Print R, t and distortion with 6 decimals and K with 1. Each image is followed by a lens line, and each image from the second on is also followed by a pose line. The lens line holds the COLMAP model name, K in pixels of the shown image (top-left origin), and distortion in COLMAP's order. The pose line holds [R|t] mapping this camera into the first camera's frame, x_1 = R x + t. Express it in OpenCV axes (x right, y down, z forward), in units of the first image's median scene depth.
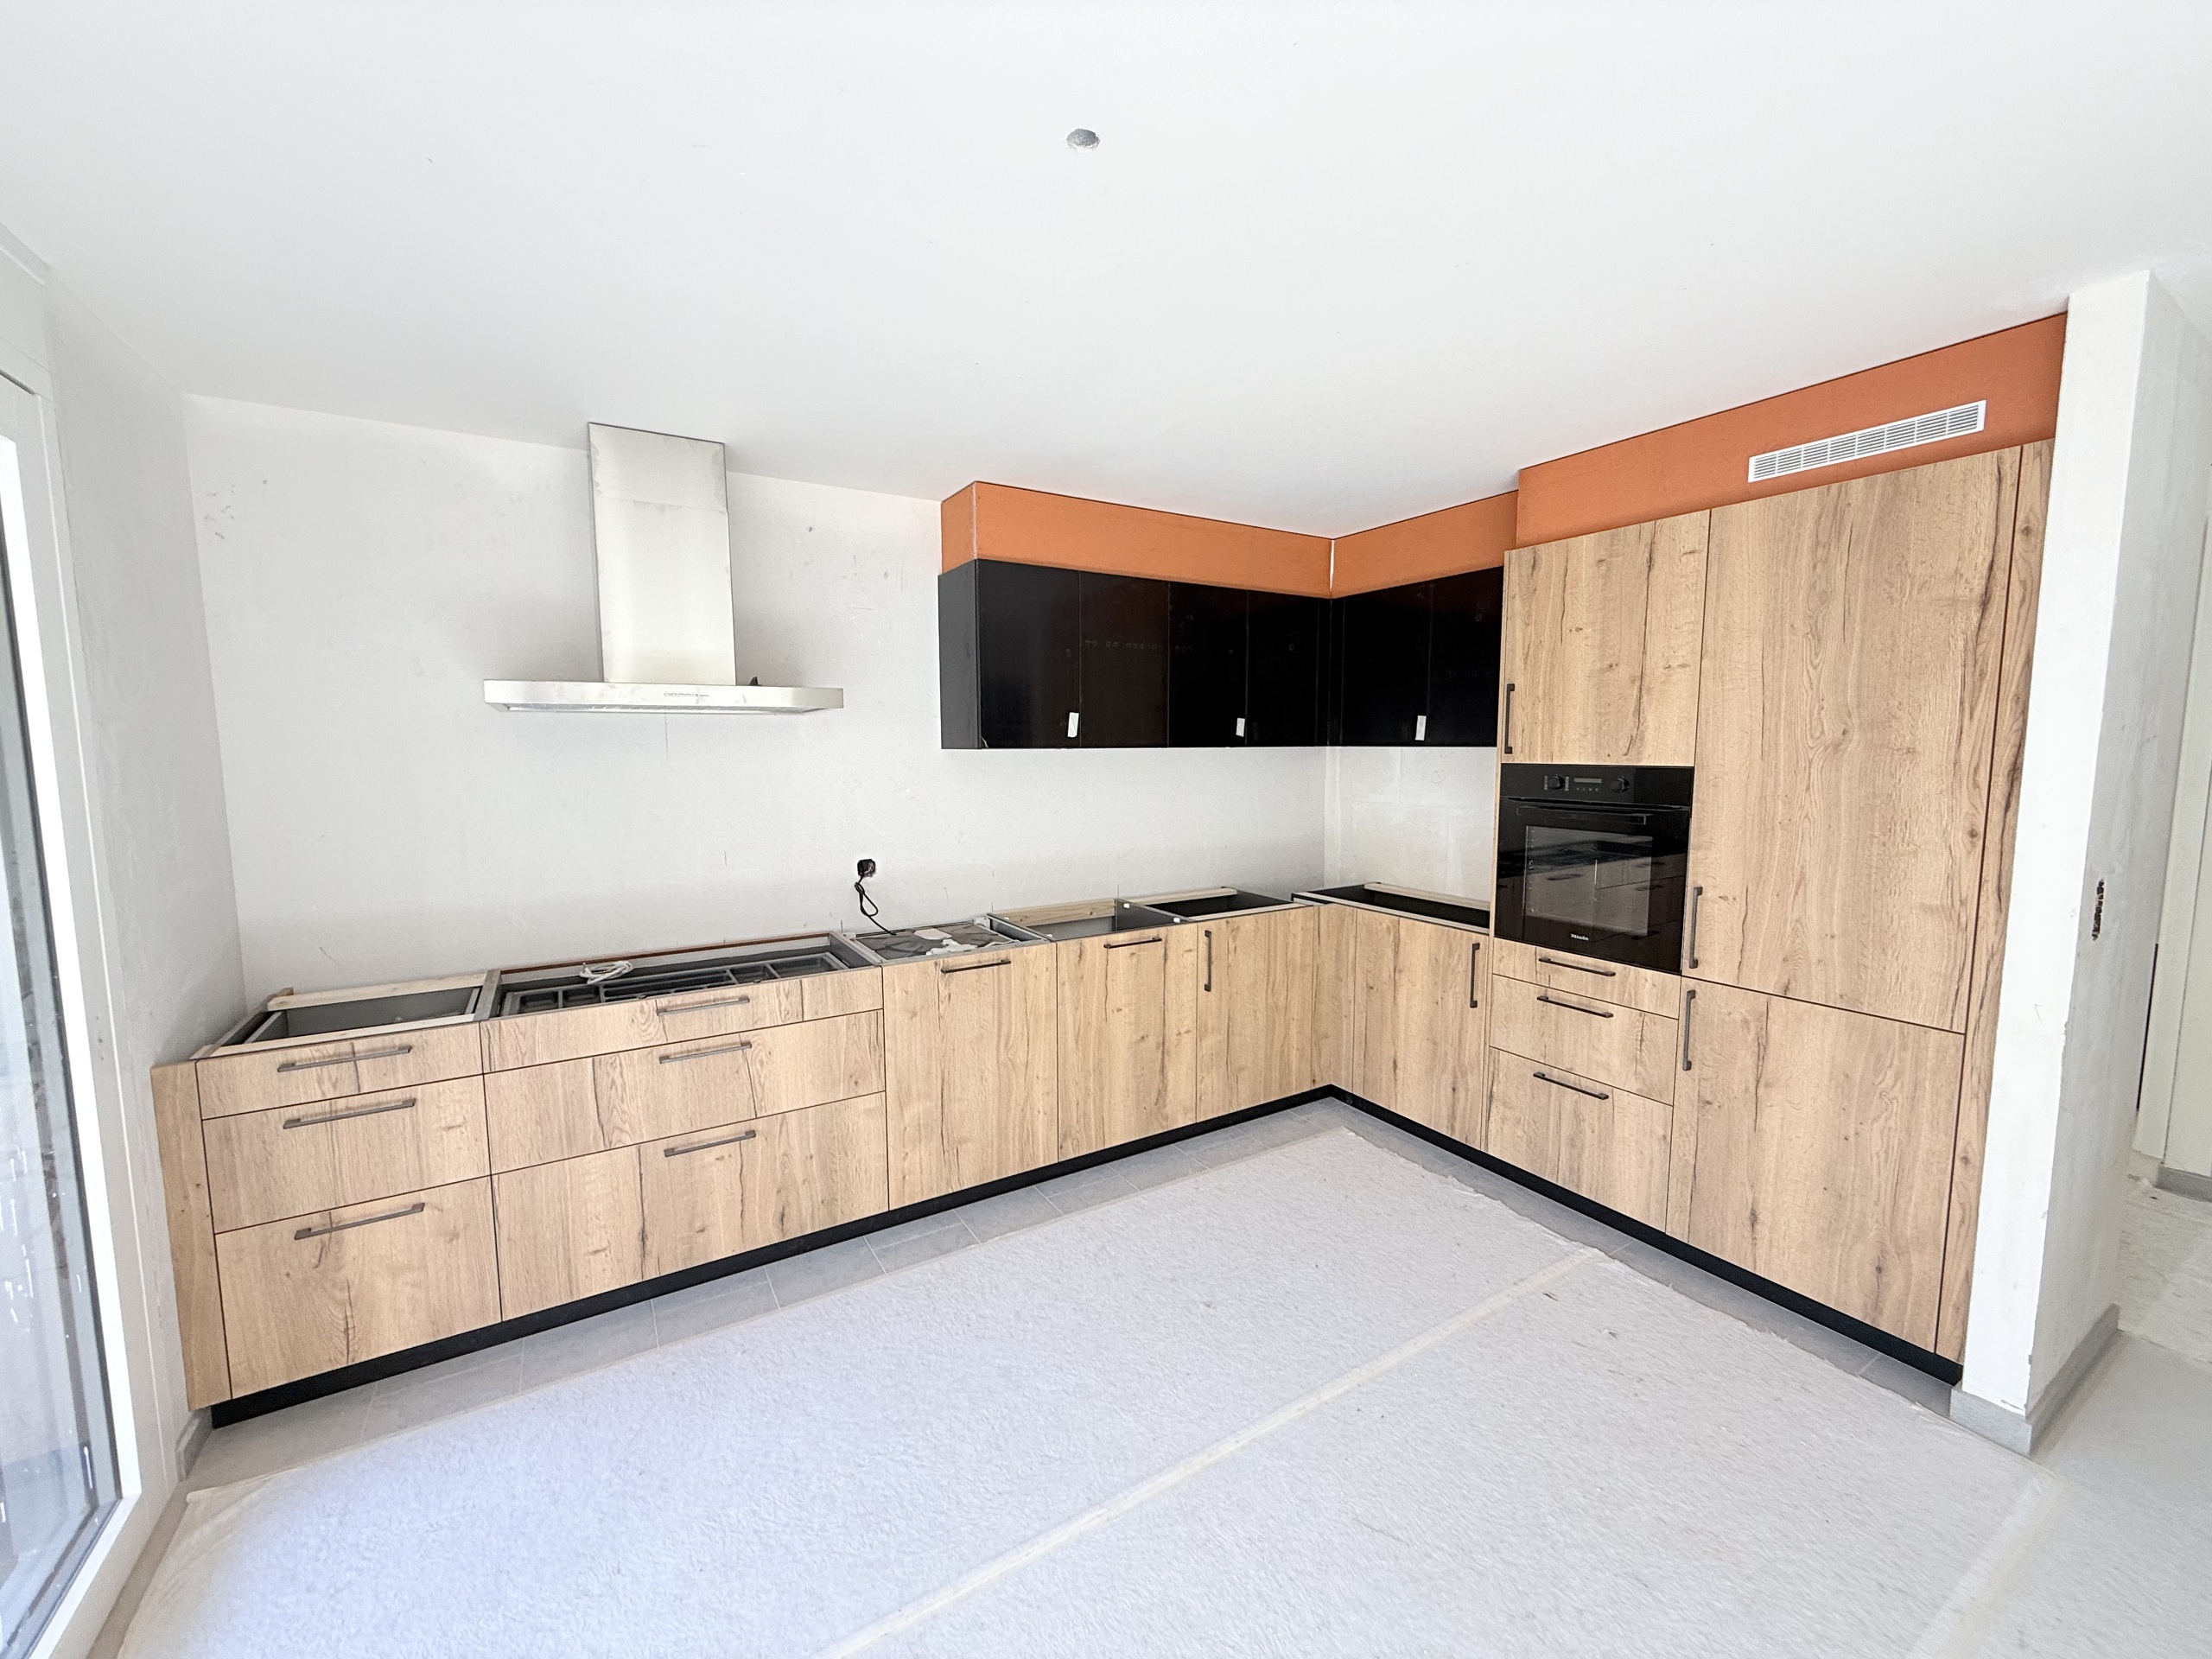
lens RADIAL K [[878.3, 0, 1103.5], [0, 878.3, 837.6], [0, 0, 1]] dist [-0.008910, 0.000073]
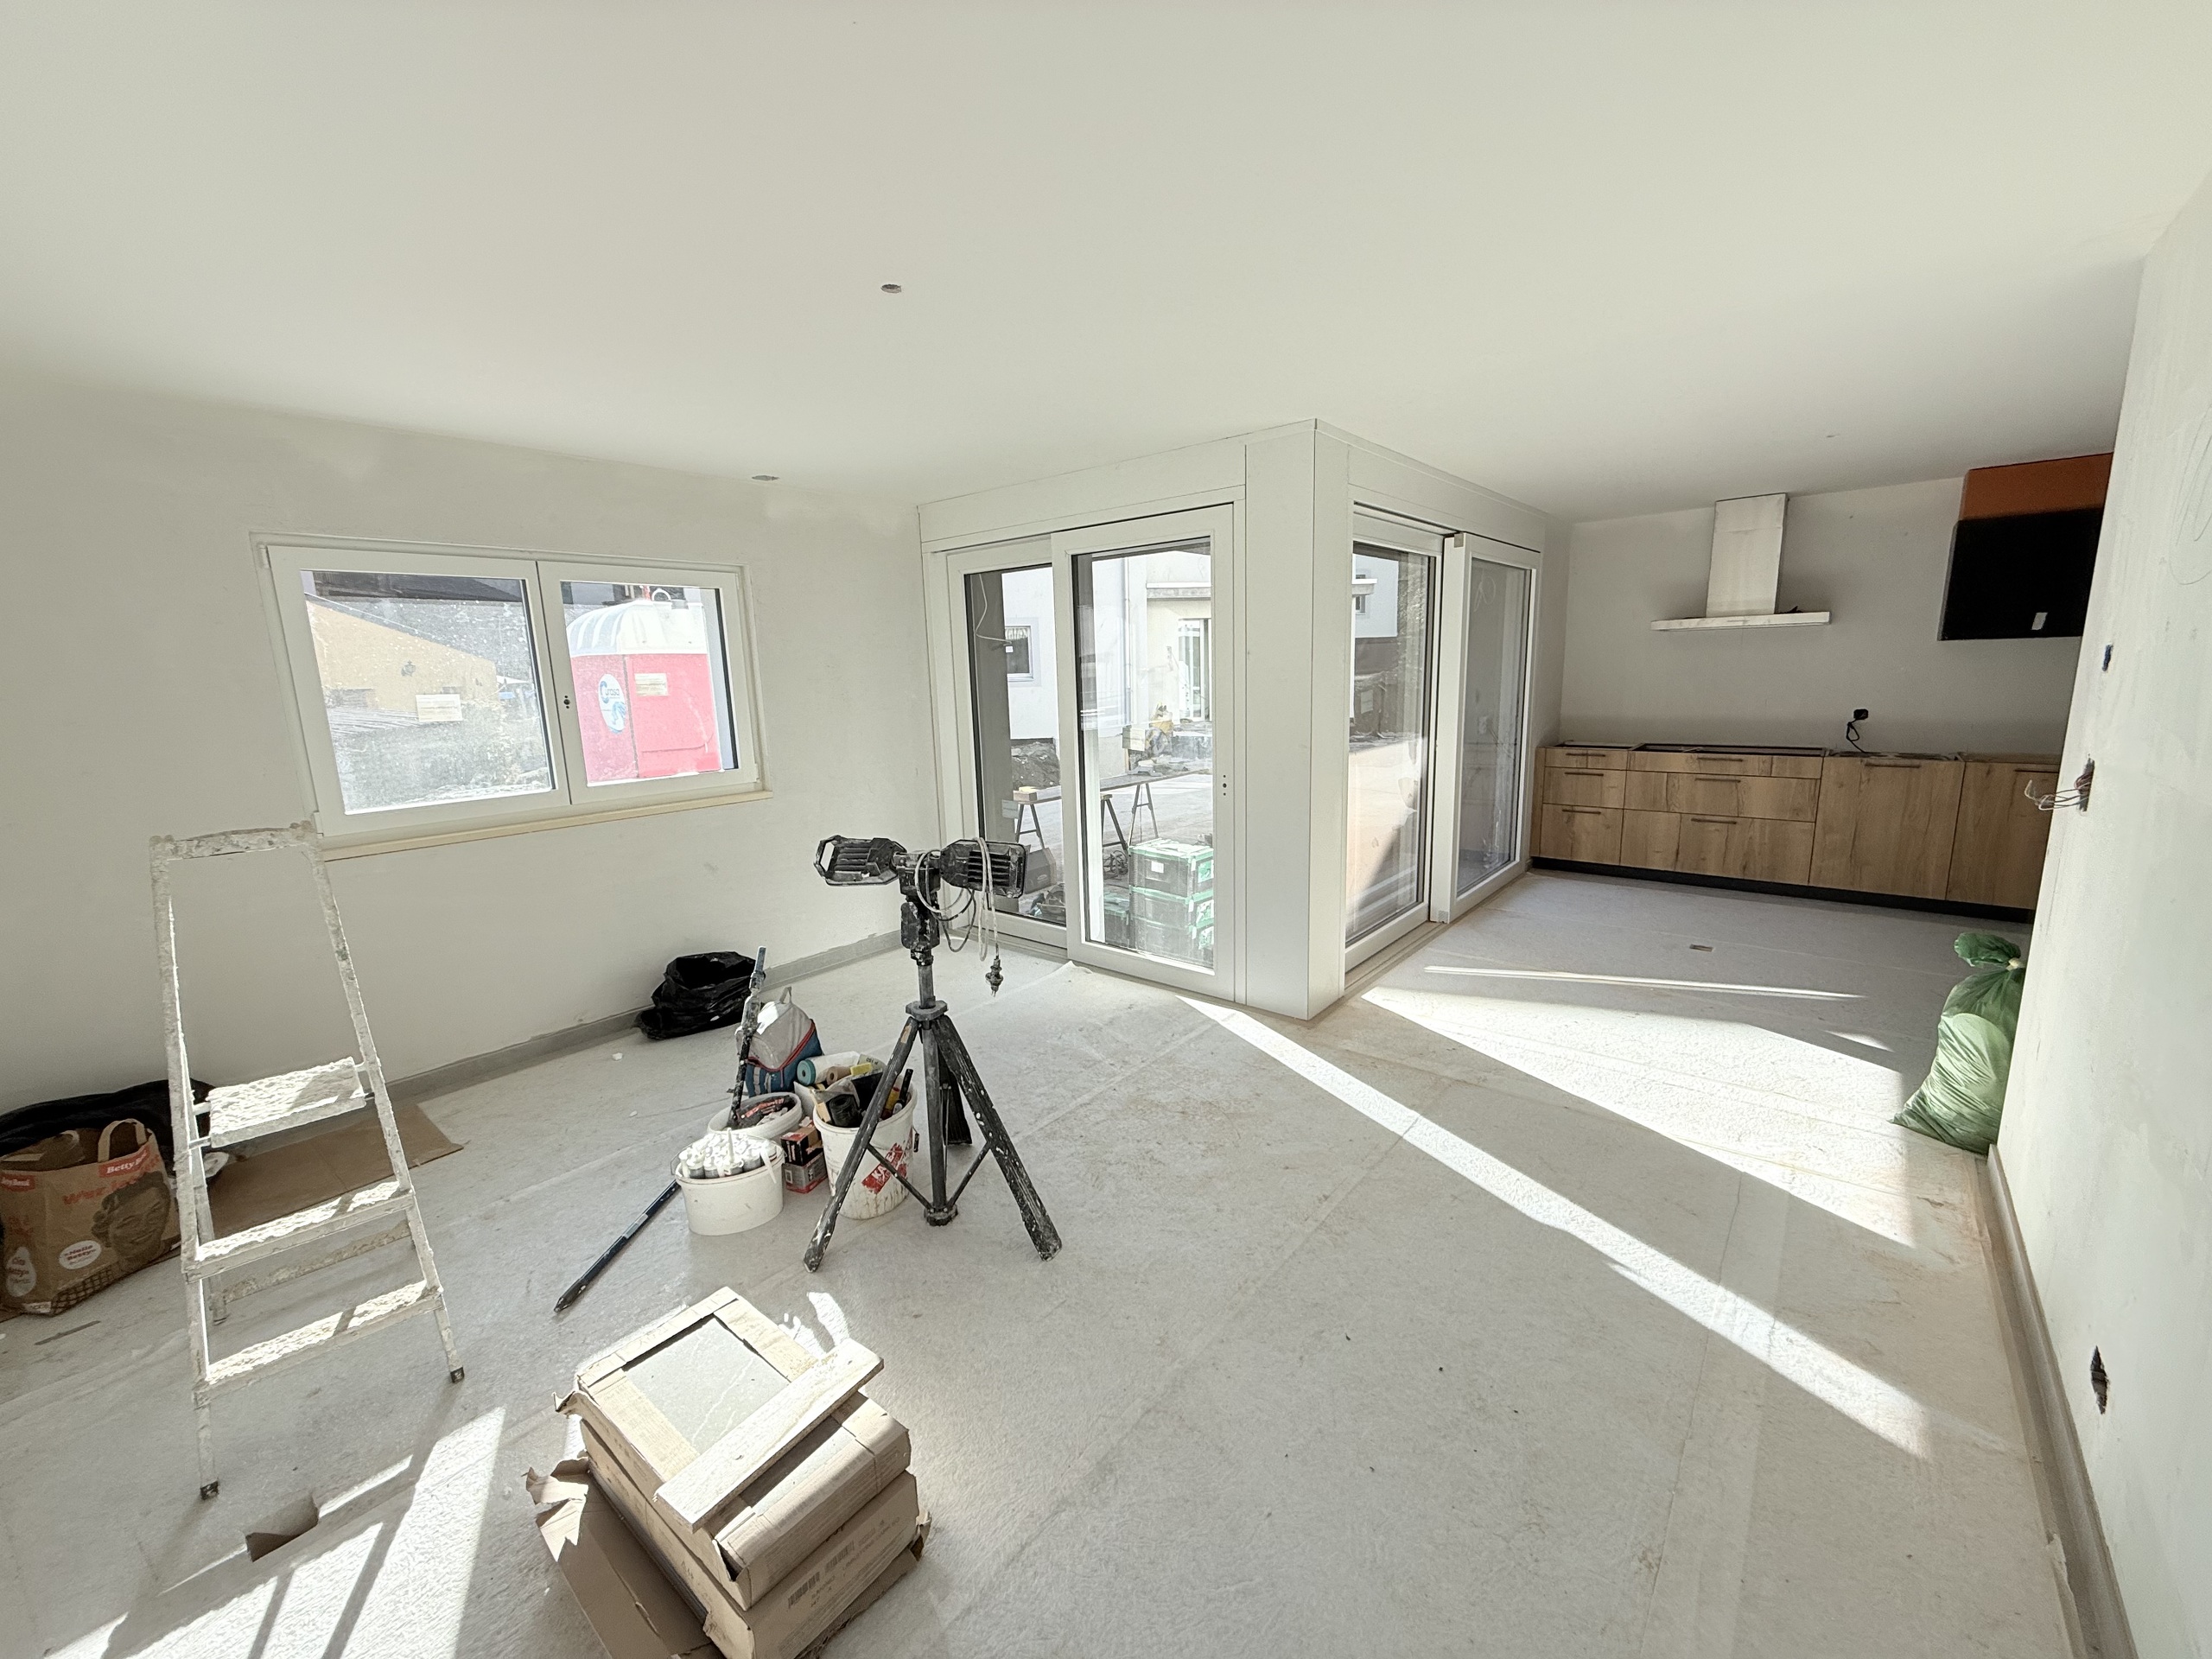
lens RADIAL K [[878.3, 0, 1097.1], [0, 878.3, 837.1], [0, 0, 1]] dist [-0.008910, 0.000073]
pose [[0.316953, 0.170663, -0.932960, 1.104126], [-0.063662, 0.985287, 0.158607, 0.120128], [0.946302, 0.009124, 0.323155, -1.182606]]
